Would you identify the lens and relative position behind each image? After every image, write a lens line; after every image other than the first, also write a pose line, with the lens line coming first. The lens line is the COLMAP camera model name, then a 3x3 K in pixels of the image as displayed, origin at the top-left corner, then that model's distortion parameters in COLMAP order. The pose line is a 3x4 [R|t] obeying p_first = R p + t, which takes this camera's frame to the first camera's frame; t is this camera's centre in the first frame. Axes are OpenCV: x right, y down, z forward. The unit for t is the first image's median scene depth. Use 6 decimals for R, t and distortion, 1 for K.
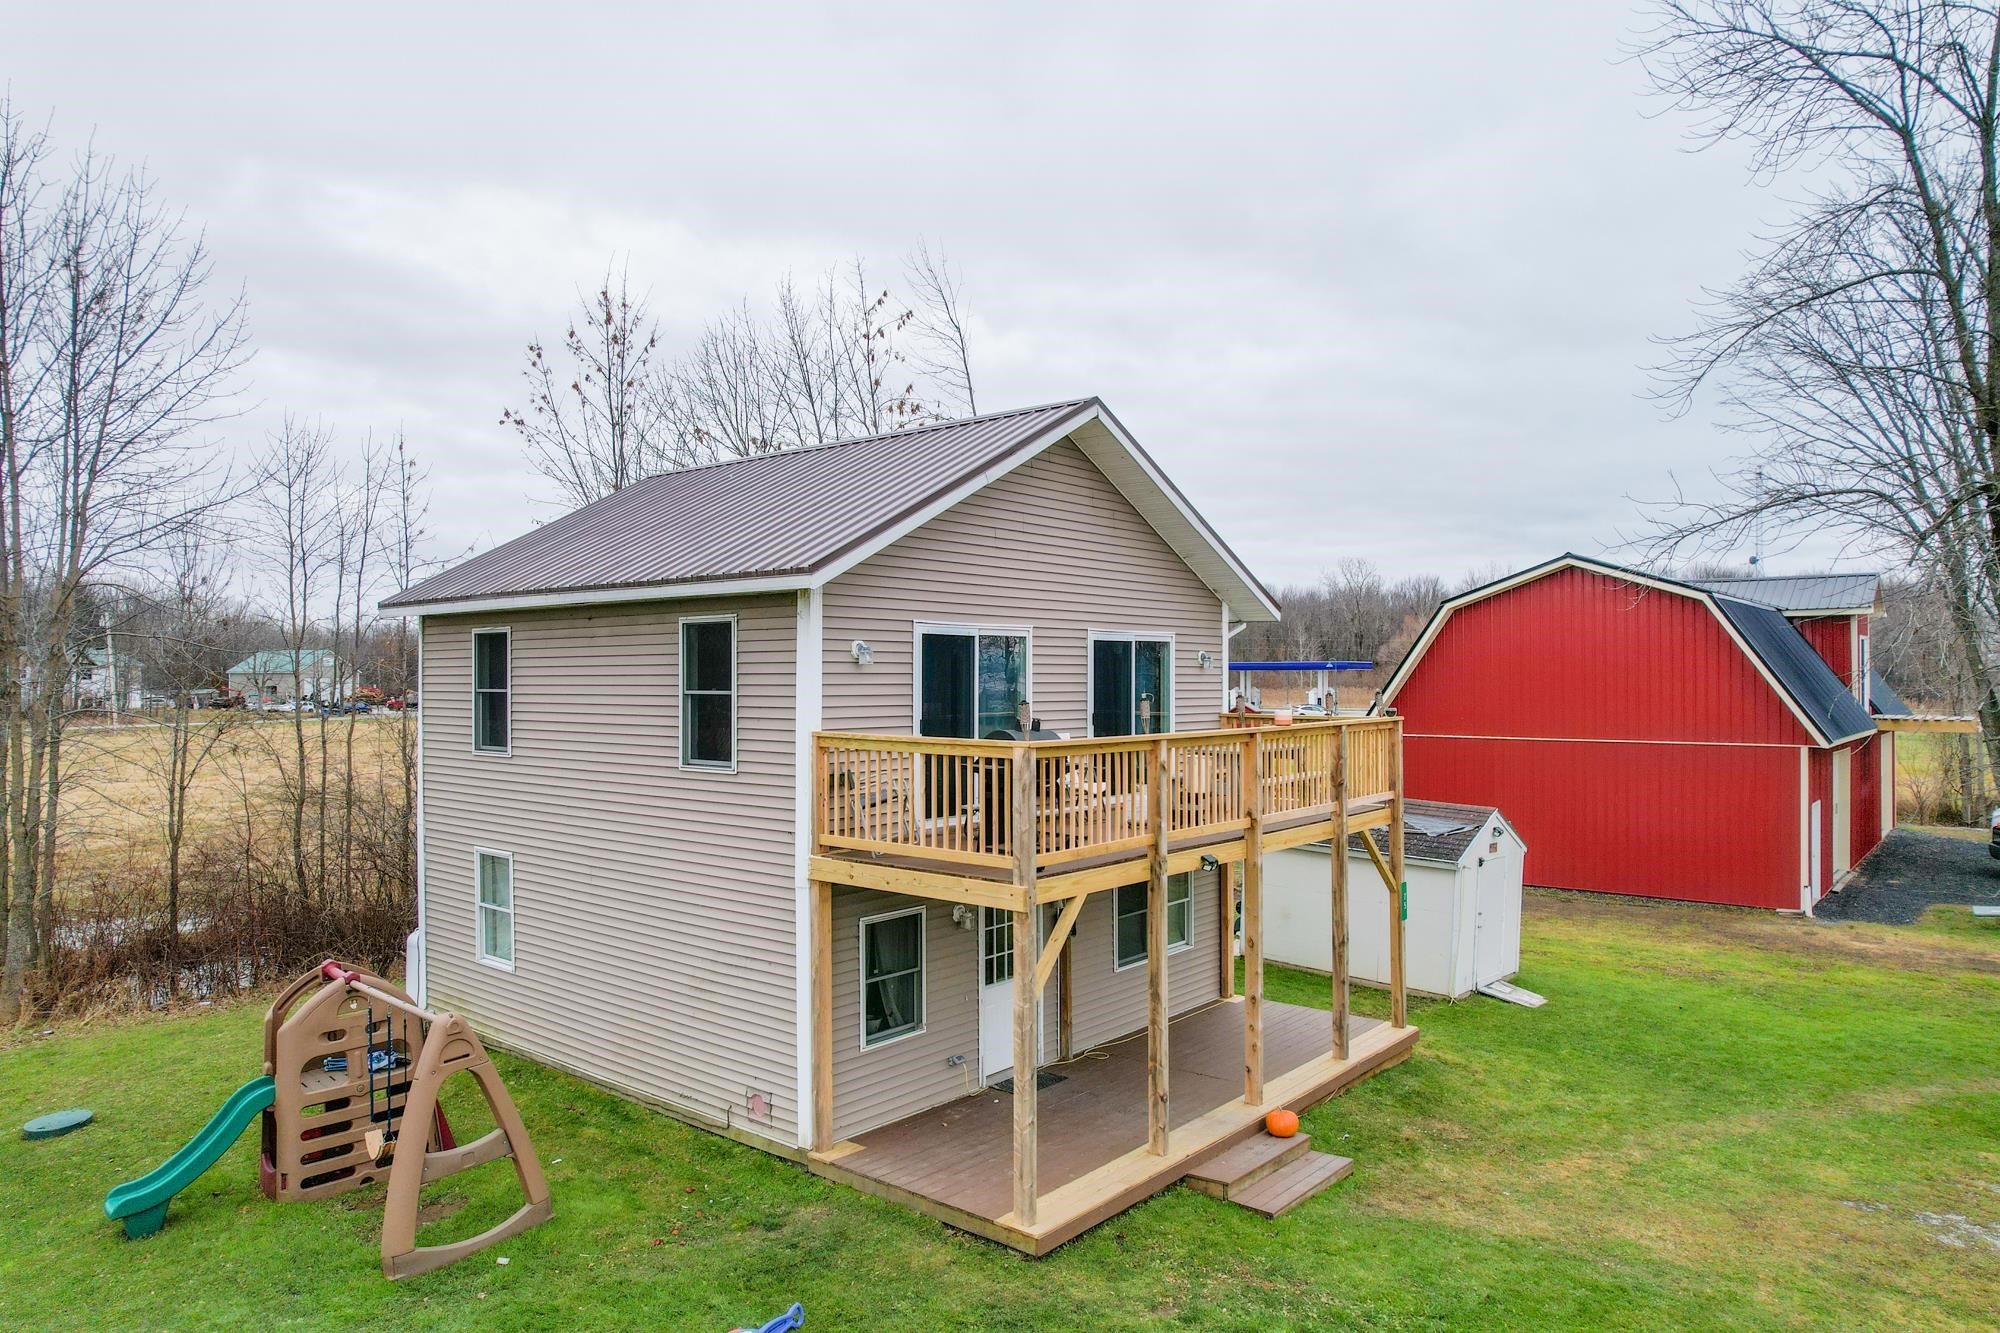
lens RADIAL K [[1324.3, 0, 997.9], [0, 1324.3, 670.3], [0, 0, 1]] dist [-0.079744, 0.043652]
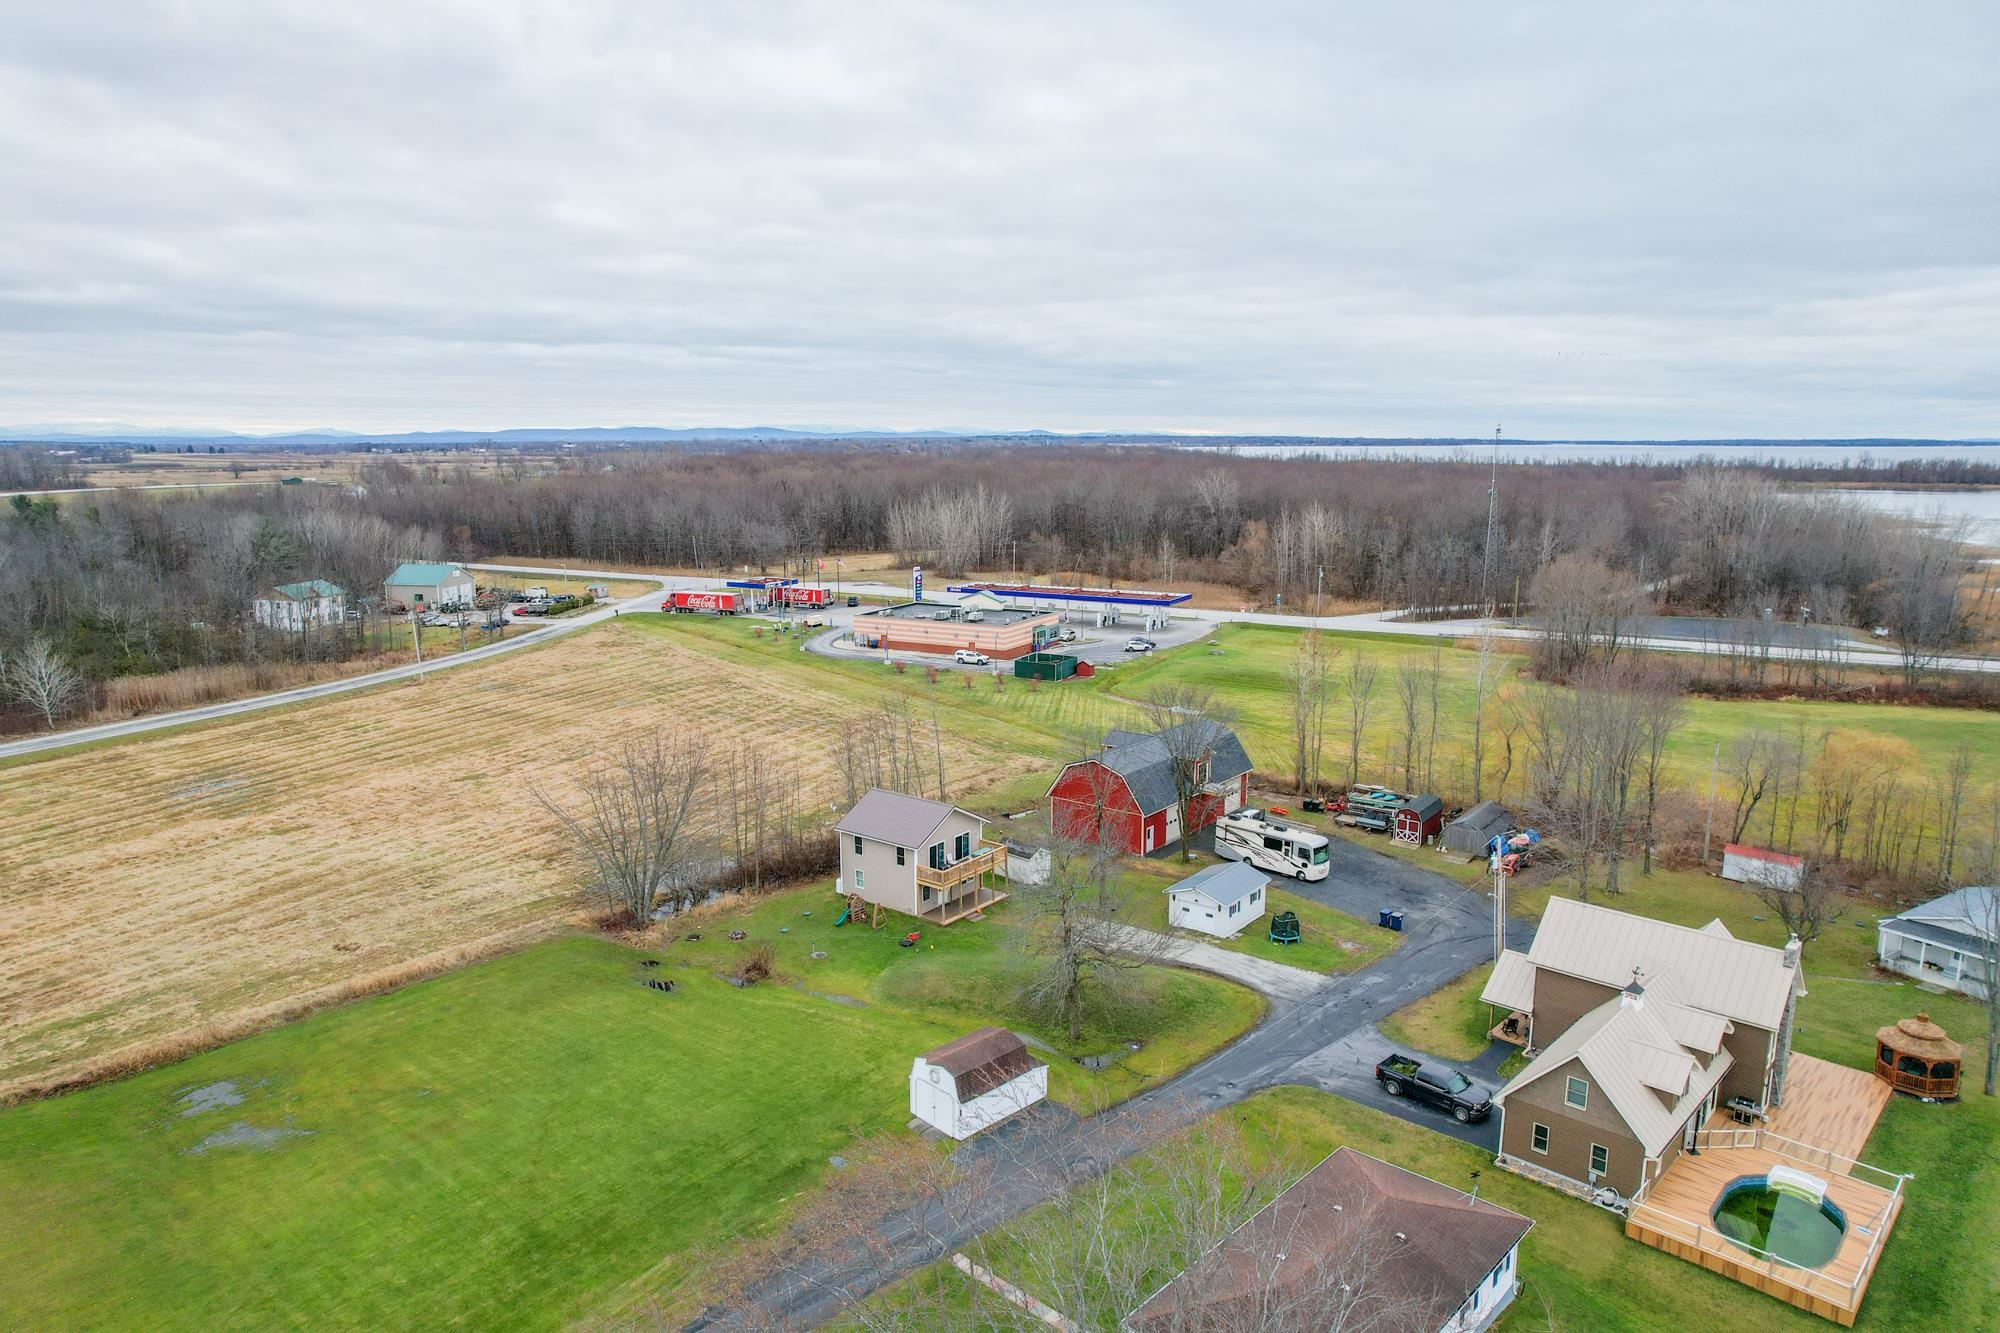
lens RADIAL K [[1324.3, 0, 1009.0], [0, 1324.3, 672.0], [0, 0, 1]] dist [-0.079744, 0.043652]
pose [[0.999331, -0.014580, 0.033553, 0.160312], [0.008783, 0.985946, 0.166834, -2.308812], [-0.035514, -0.166428, 0.985414, -6.359167]]
